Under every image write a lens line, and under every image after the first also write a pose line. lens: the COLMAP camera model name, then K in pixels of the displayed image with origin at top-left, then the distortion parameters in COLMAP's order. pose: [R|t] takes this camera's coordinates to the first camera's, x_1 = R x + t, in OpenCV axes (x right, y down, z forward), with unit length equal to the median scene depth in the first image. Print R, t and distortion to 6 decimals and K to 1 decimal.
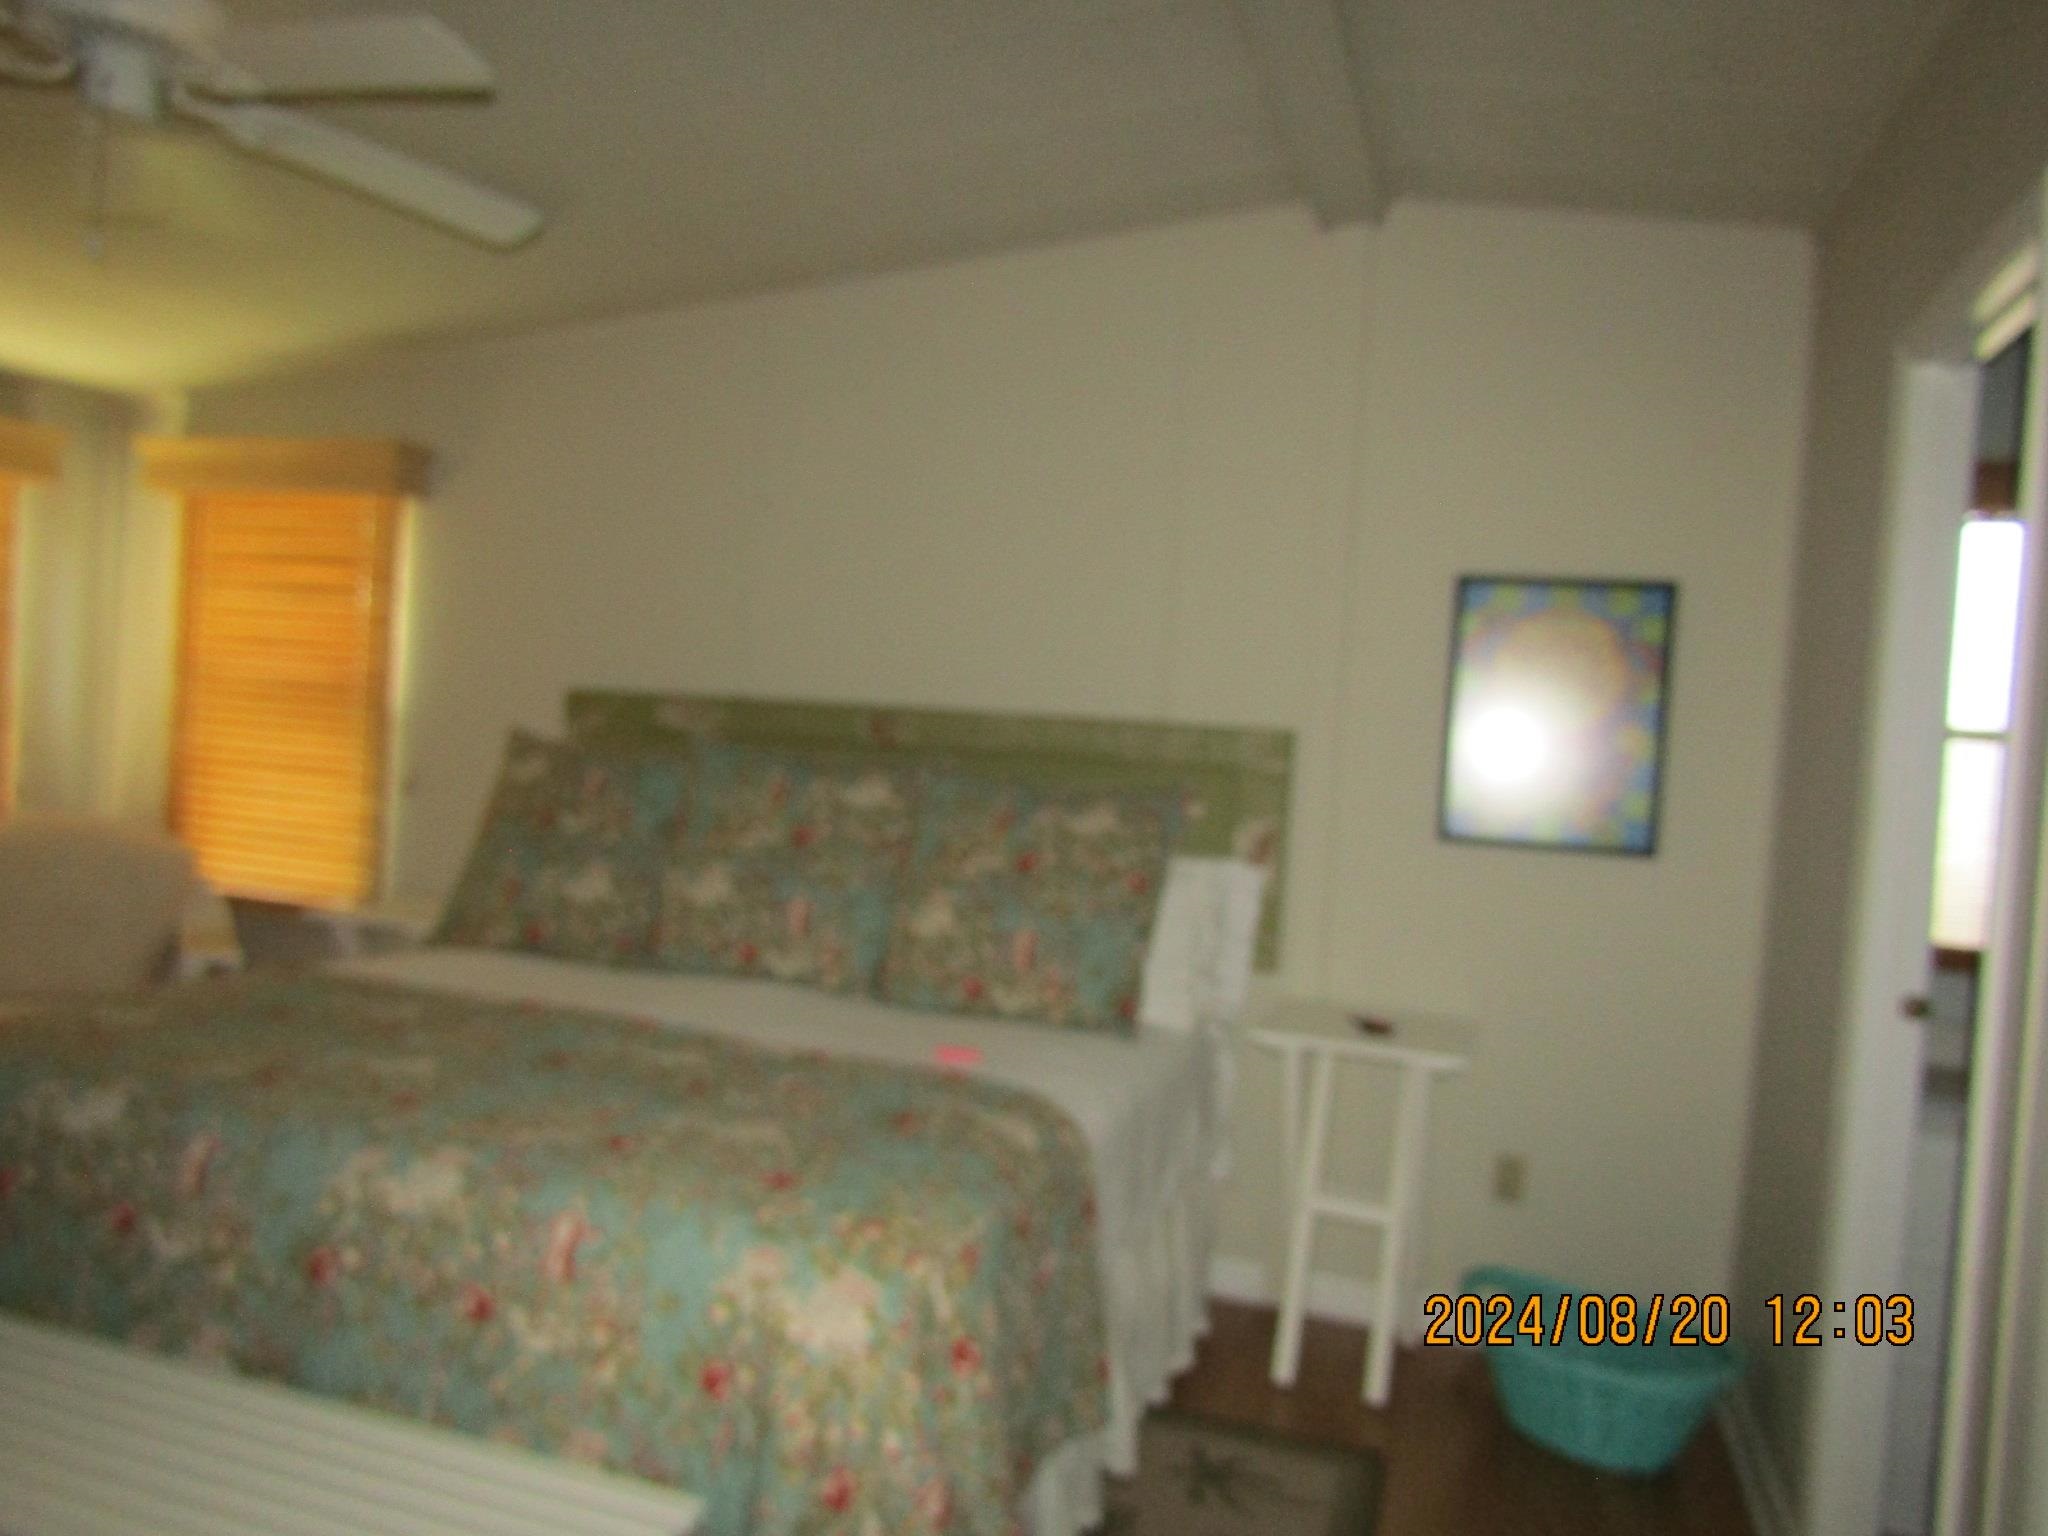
lens RADIAL K [[1460.5, 0, 1028.6], [0, 1460.5, 763.5], [0, 0, 1]] dist [-0.006270, -0.003140]
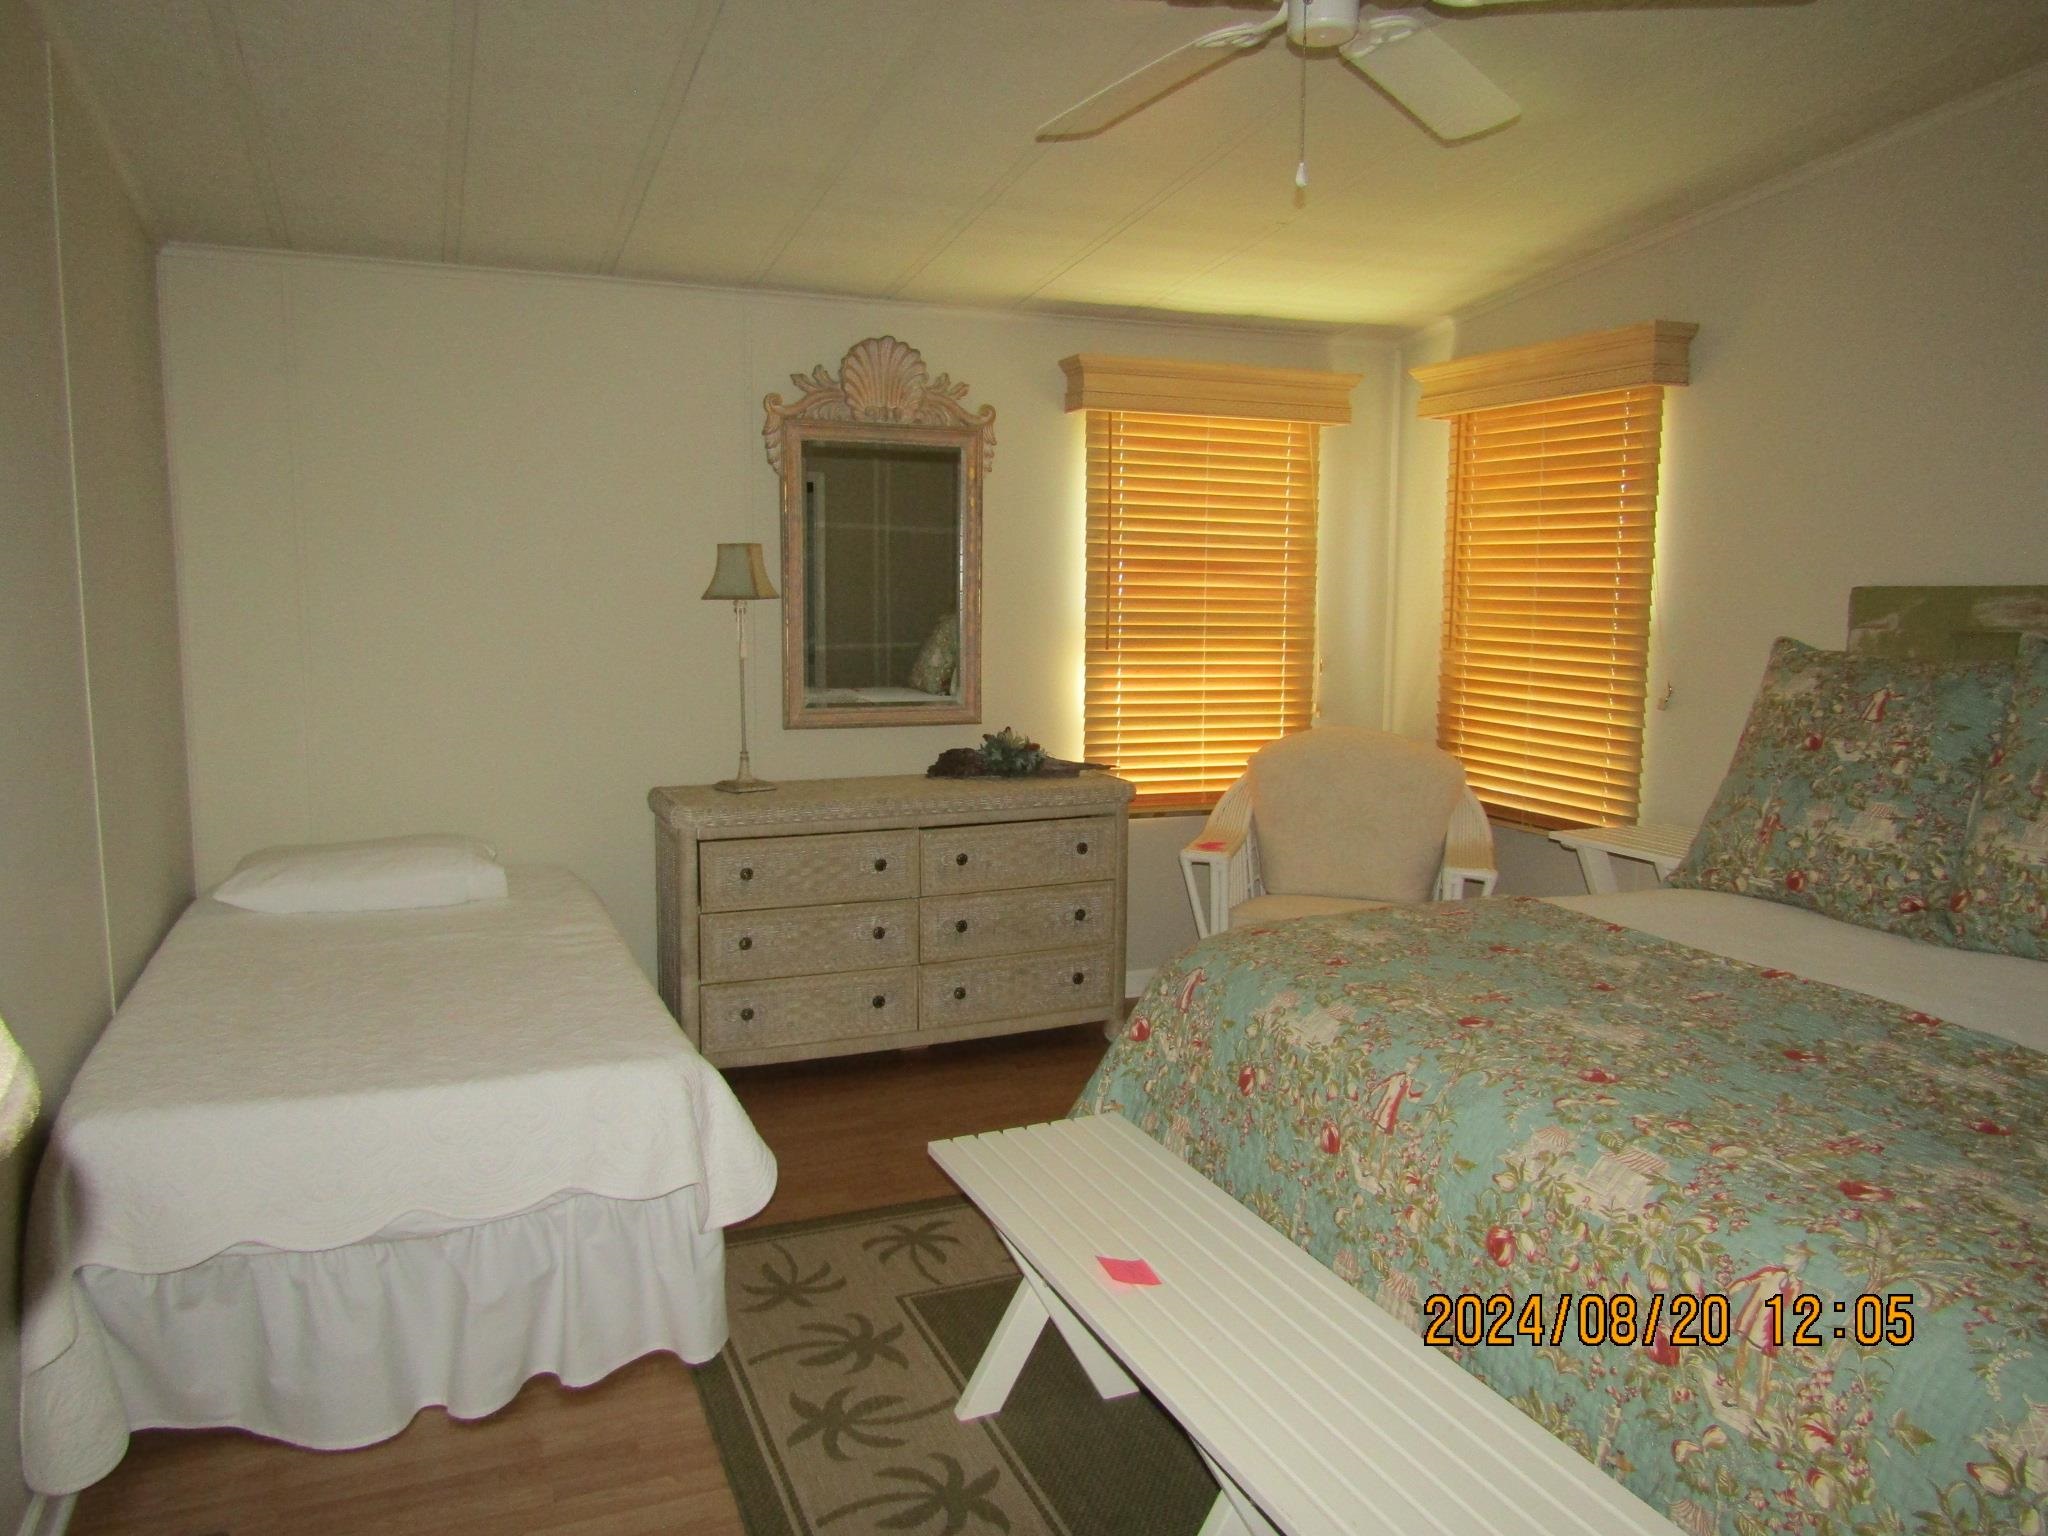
lens RADIAL K [[1460.5, 0, 1028.6], [0, 1460.5, 763.5], [0, 0, 1]] dist [-0.006270, -0.003140]
pose [[0.662060, 0.030260, -0.748840, -0.002525], [0.020436, 0.998084, 0.058399, -0.009891], [0.749173, -0.053967, 0.660173, 0.111241]]
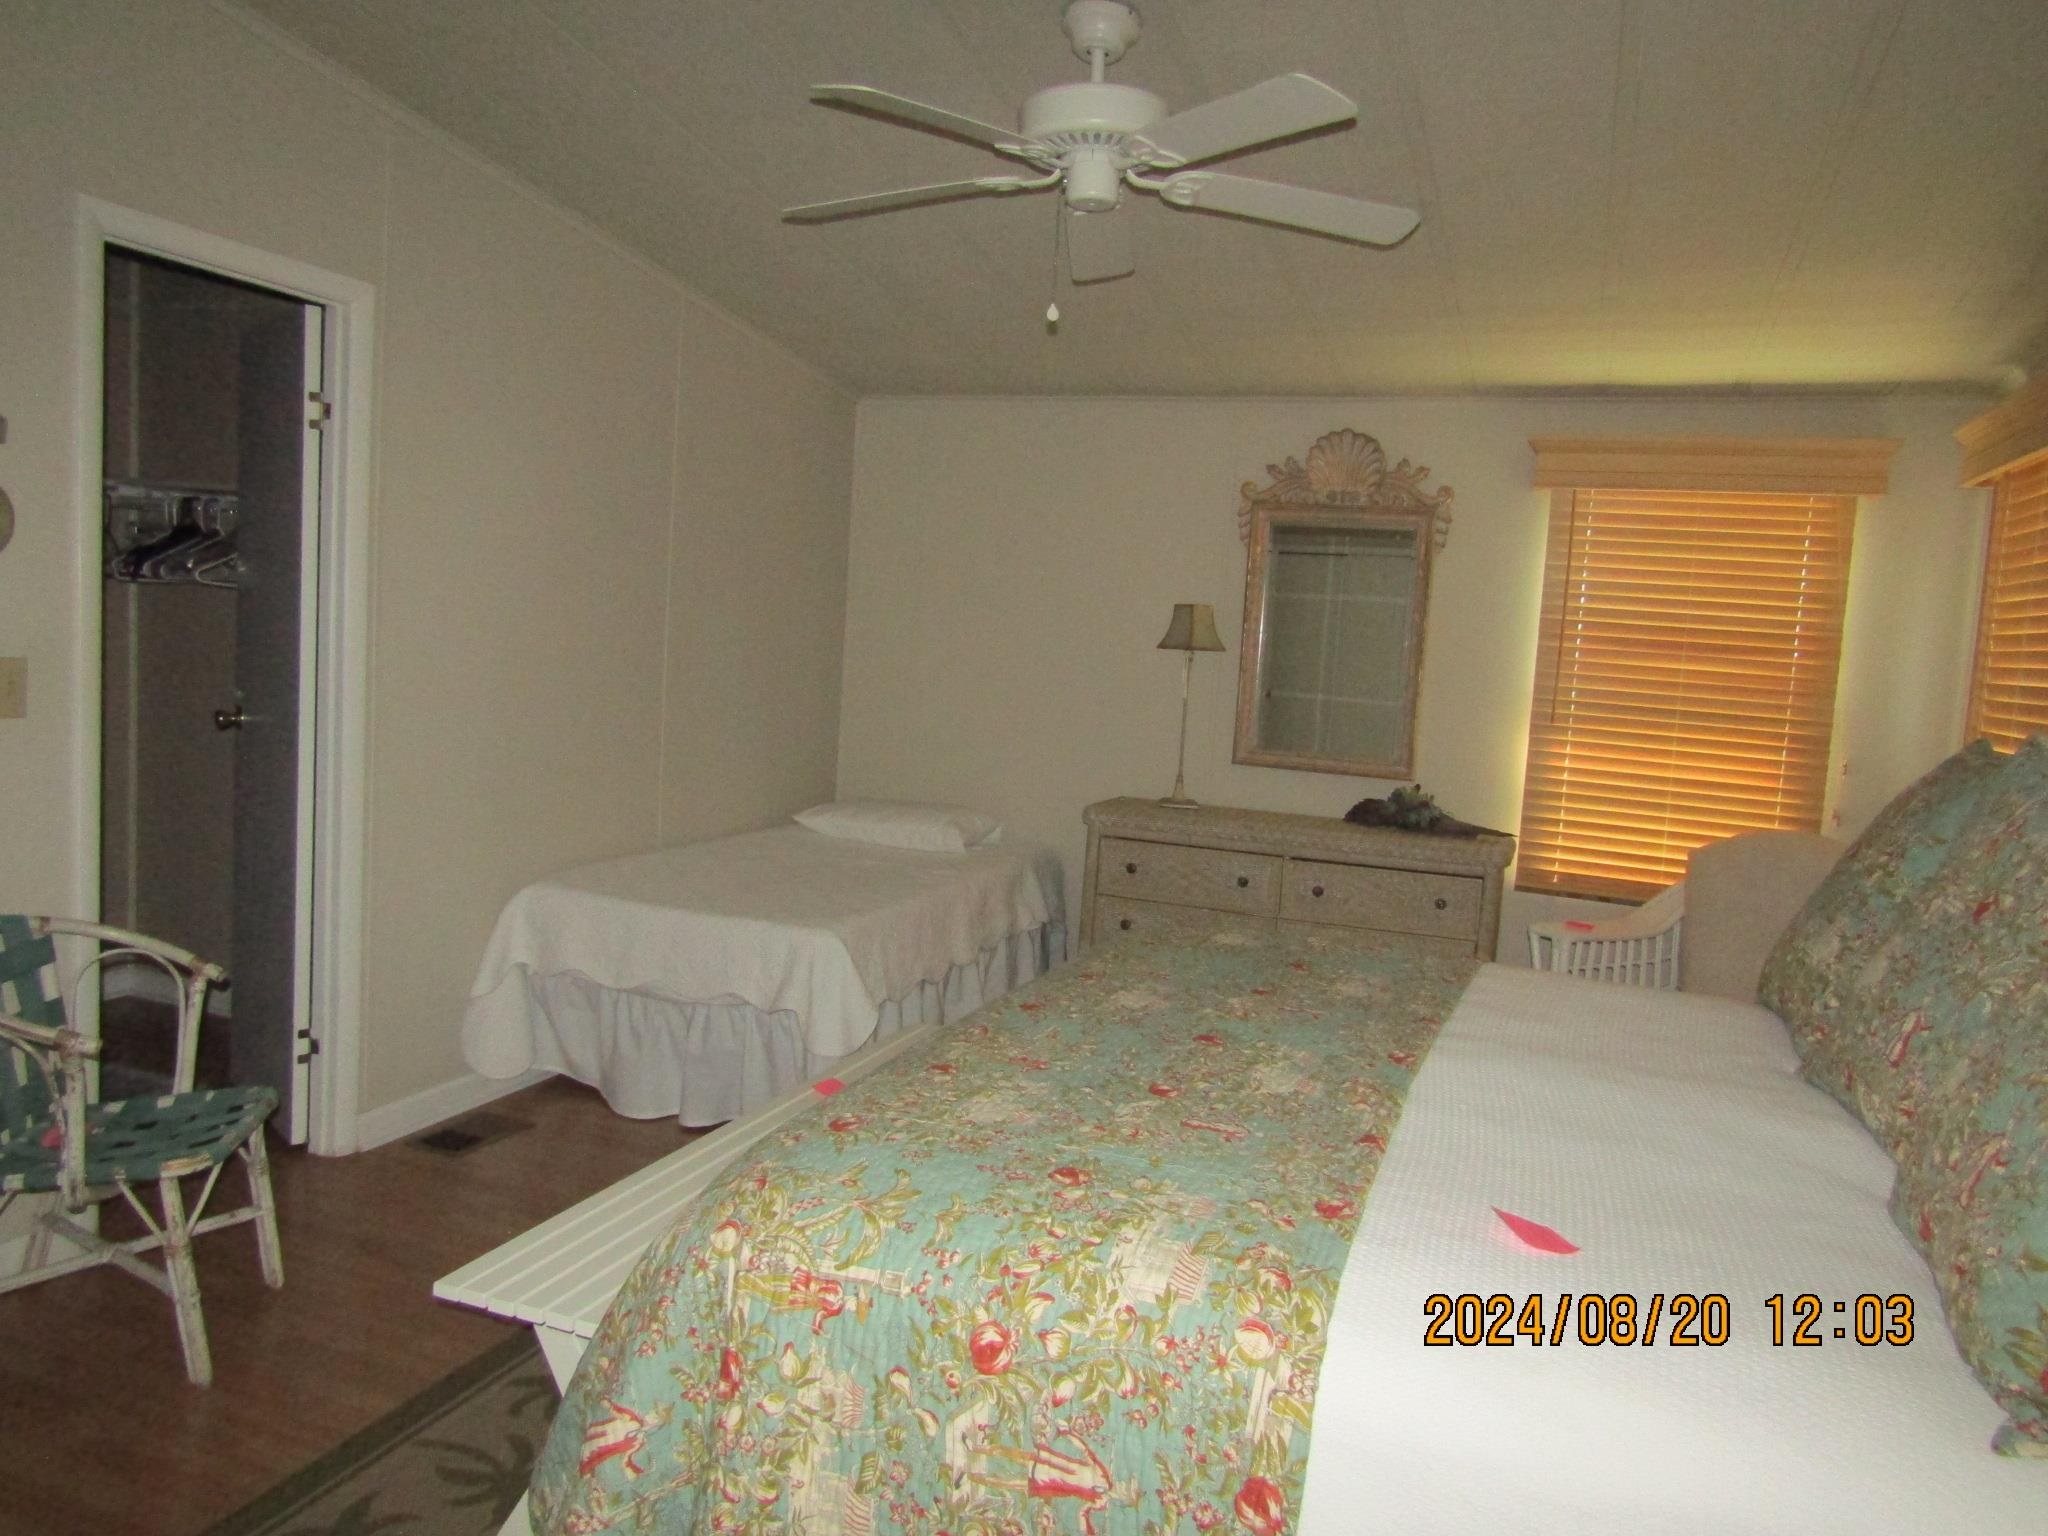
lens RADIAL K [[1460.5, 0, 1028.6], [0, 1460.5, 763.5], [0, 0, 1]] dist [-0.006270, -0.003140]
pose [[-0.037845, 0.022226, -0.999036, 0.413444], [-0.088398, 0.995759, 0.025501, 0.010985], [0.995366, 0.089278, -0.035719, 0.644802]]
